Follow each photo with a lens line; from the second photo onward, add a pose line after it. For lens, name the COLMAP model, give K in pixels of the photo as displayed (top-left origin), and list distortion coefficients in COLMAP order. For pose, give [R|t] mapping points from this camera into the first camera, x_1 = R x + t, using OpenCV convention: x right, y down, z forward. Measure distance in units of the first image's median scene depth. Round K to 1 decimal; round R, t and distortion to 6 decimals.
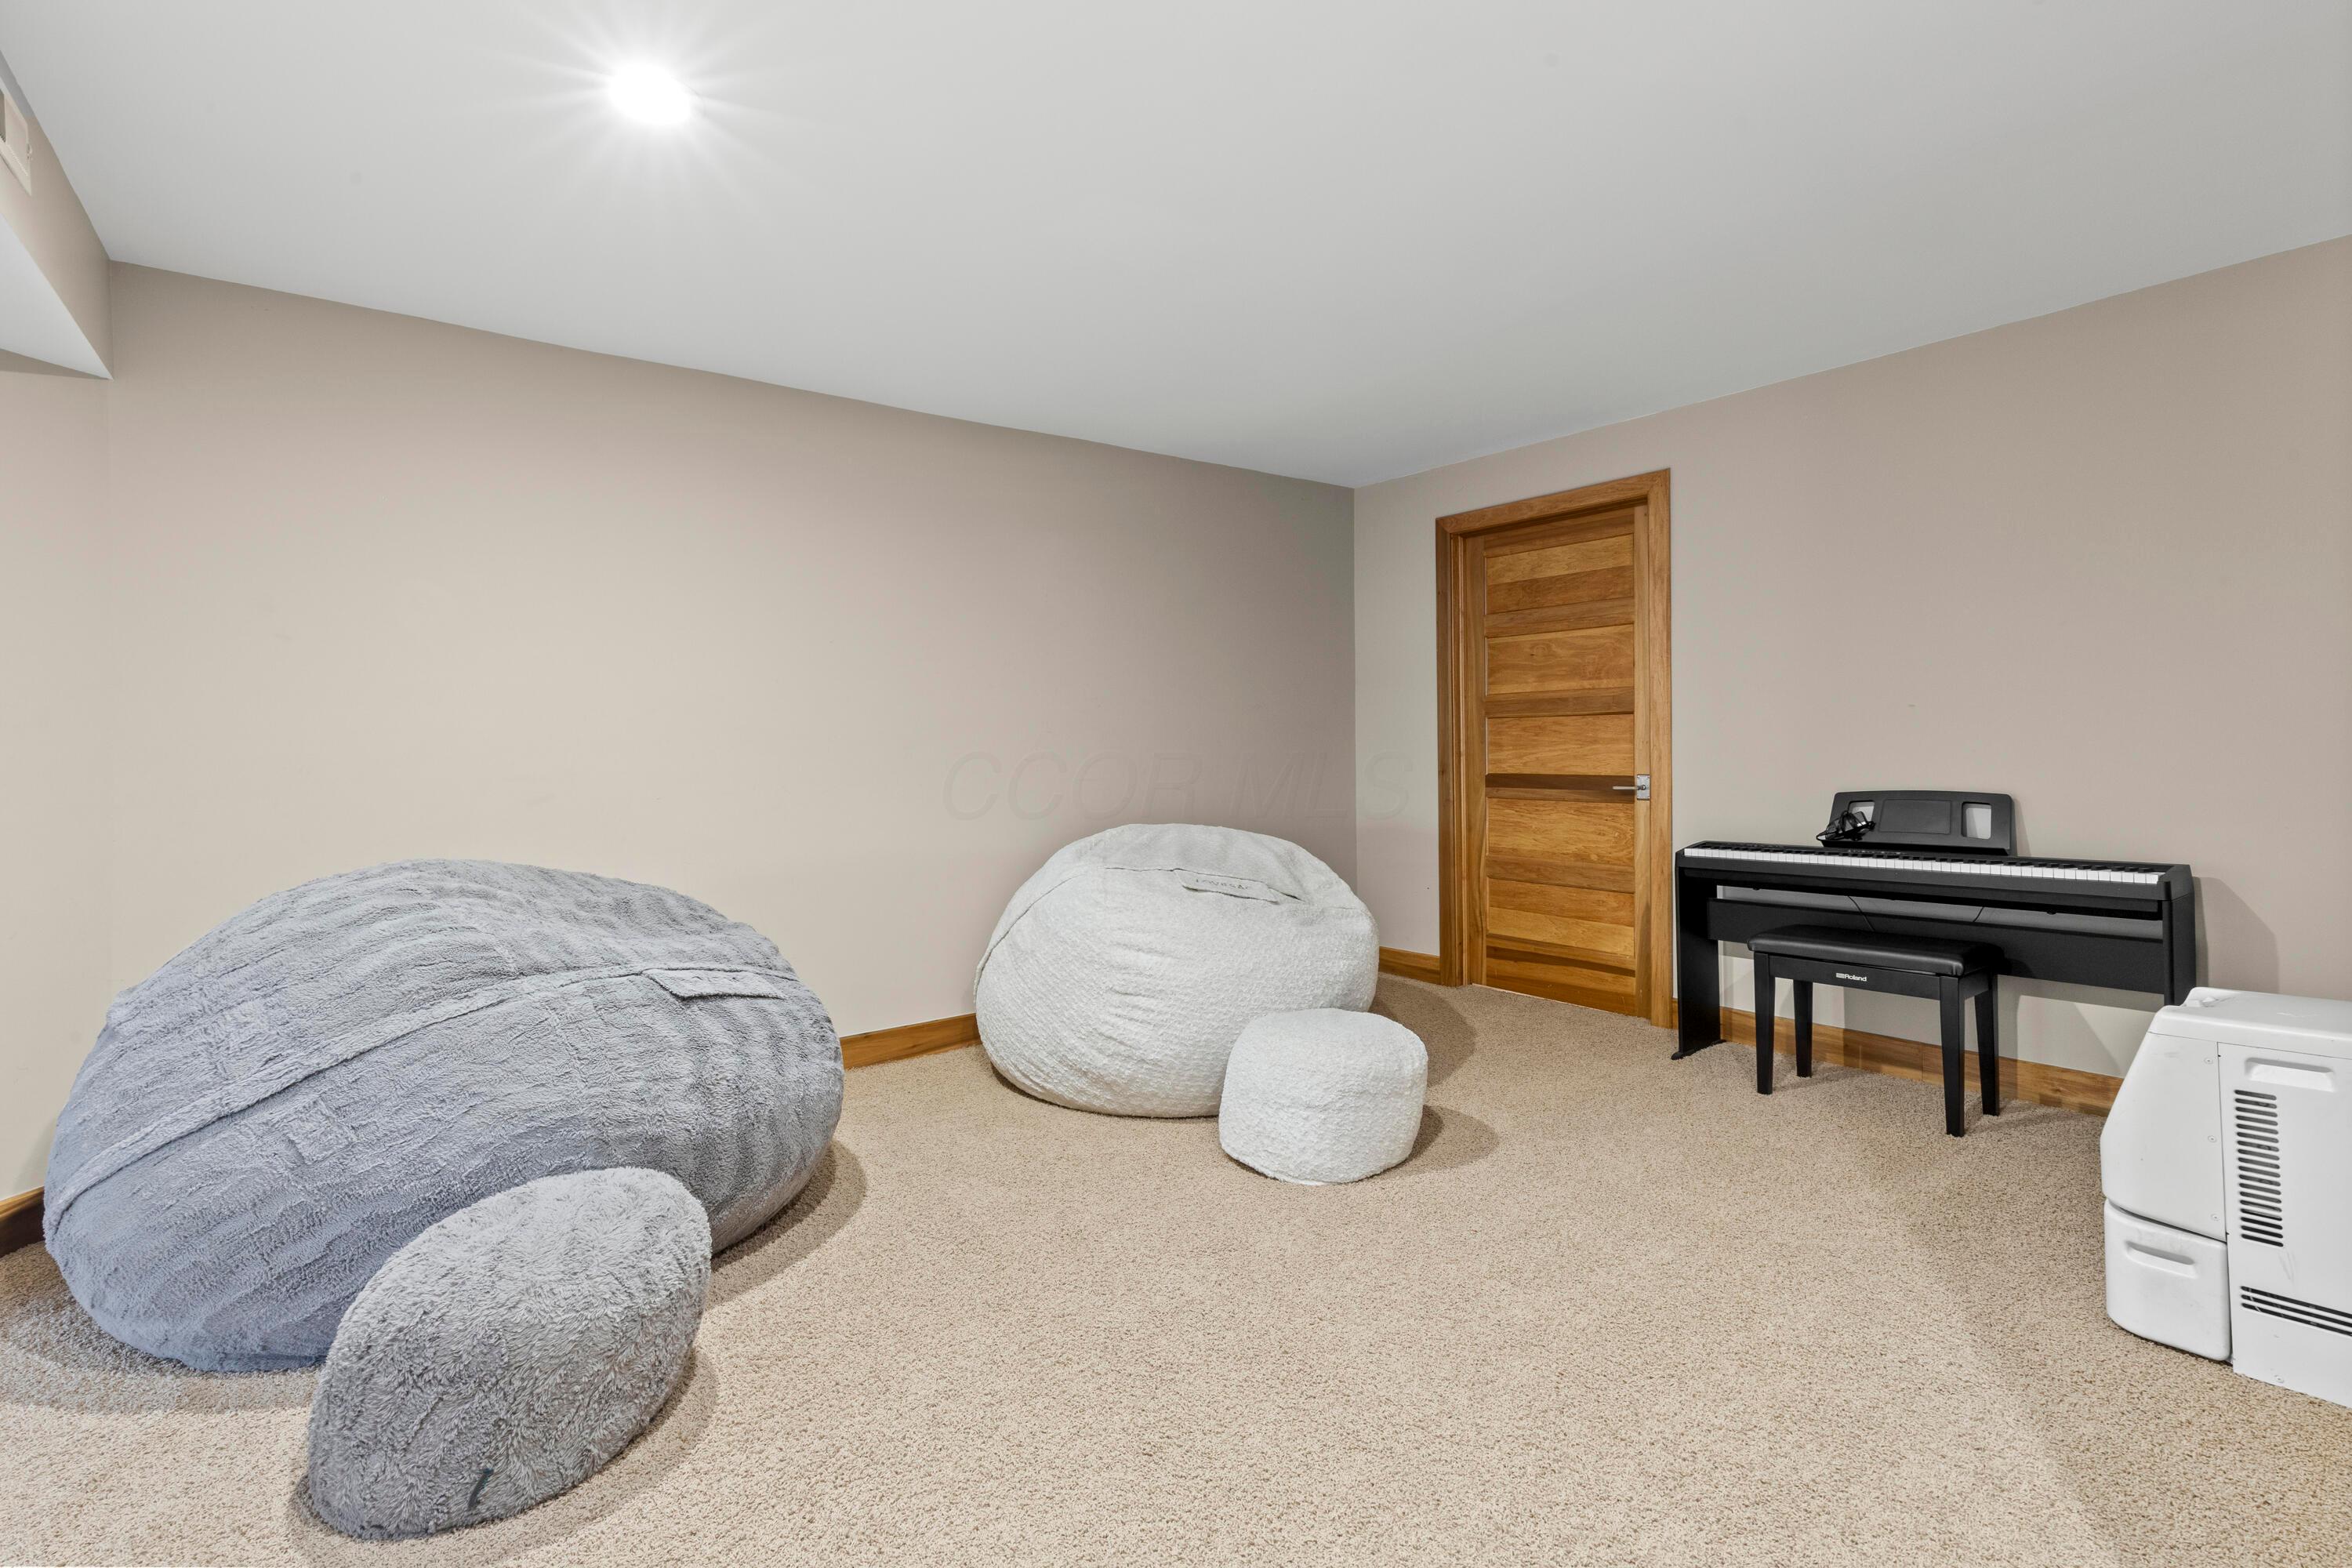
lens RADIAL K [[1087.2, 0, 1172.4], [0, 1087.2, 772.5], [0, 0, 1]] dist [0.004599, -0.000416]
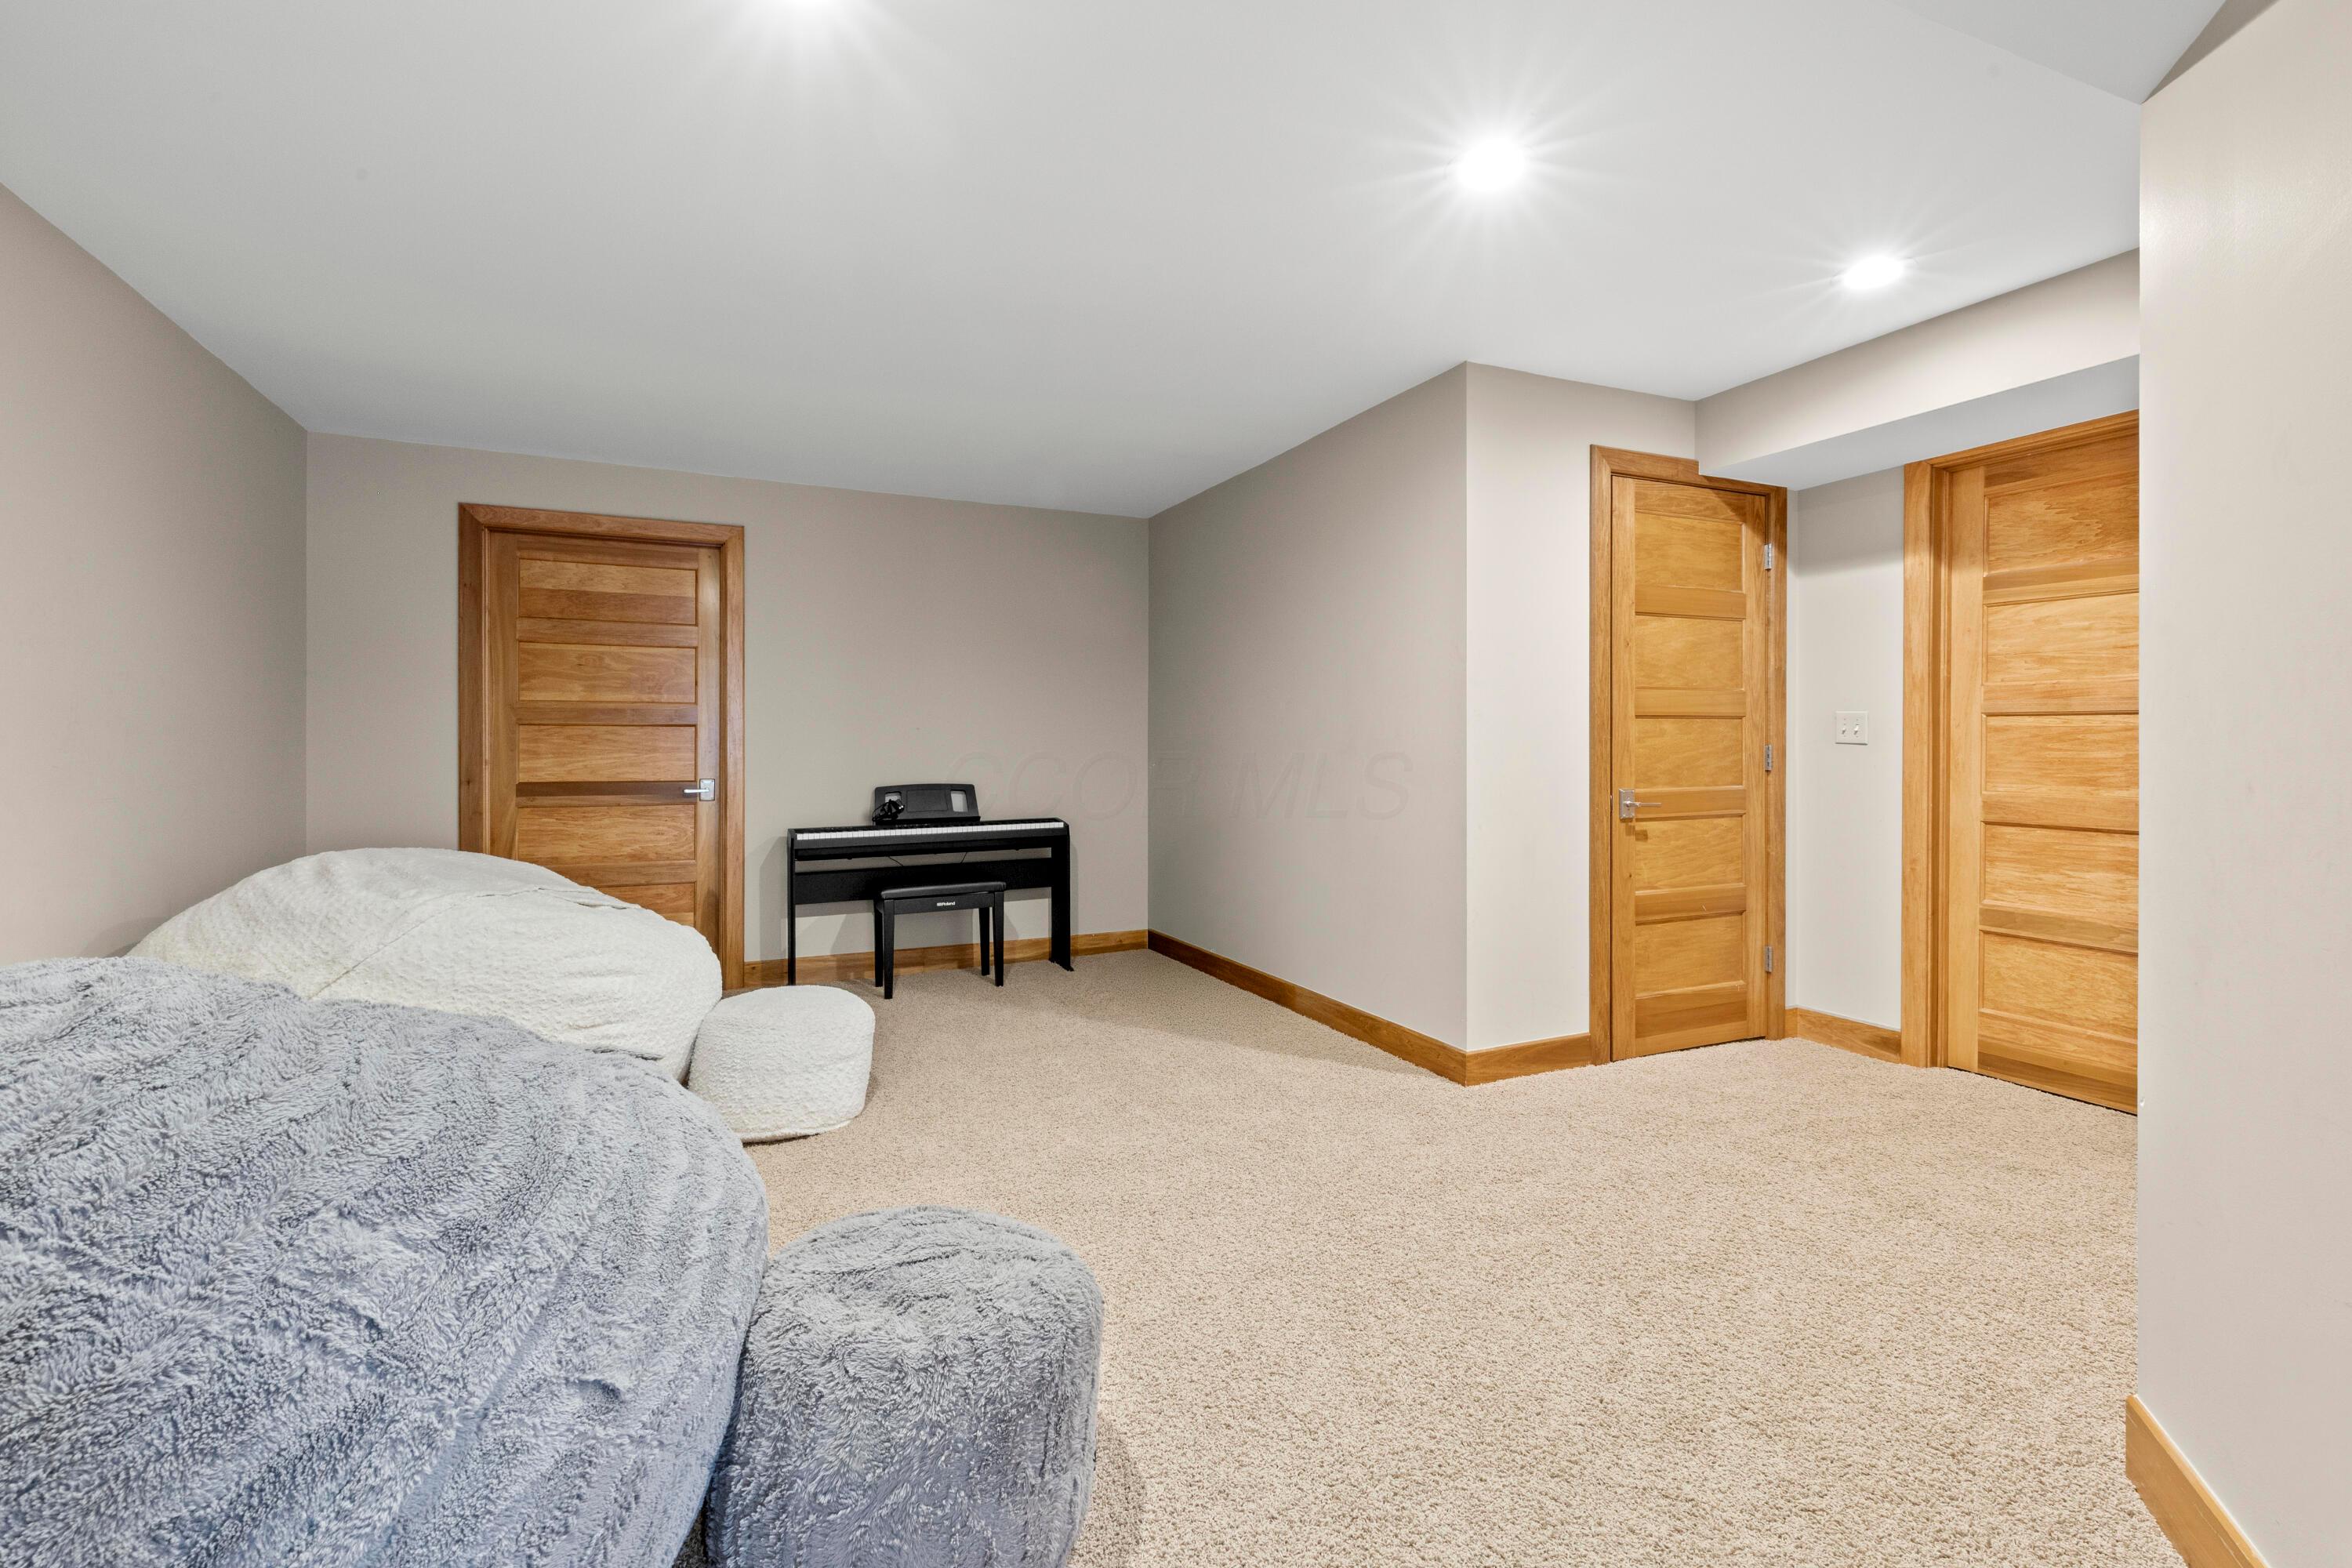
lens RADIAL K [[1087.2, 0, 1171.7], [0, 1087.2, 792.2], [0, 0, 1]] dist [0.004599, -0.000416]
pose [[0.224169, -0.024359, 0.974246, -0.550924], [0.024776, 0.999507, 0.019289, 0.005580], [-0.974235, 0.019814, 0.224662, 0.235191]]
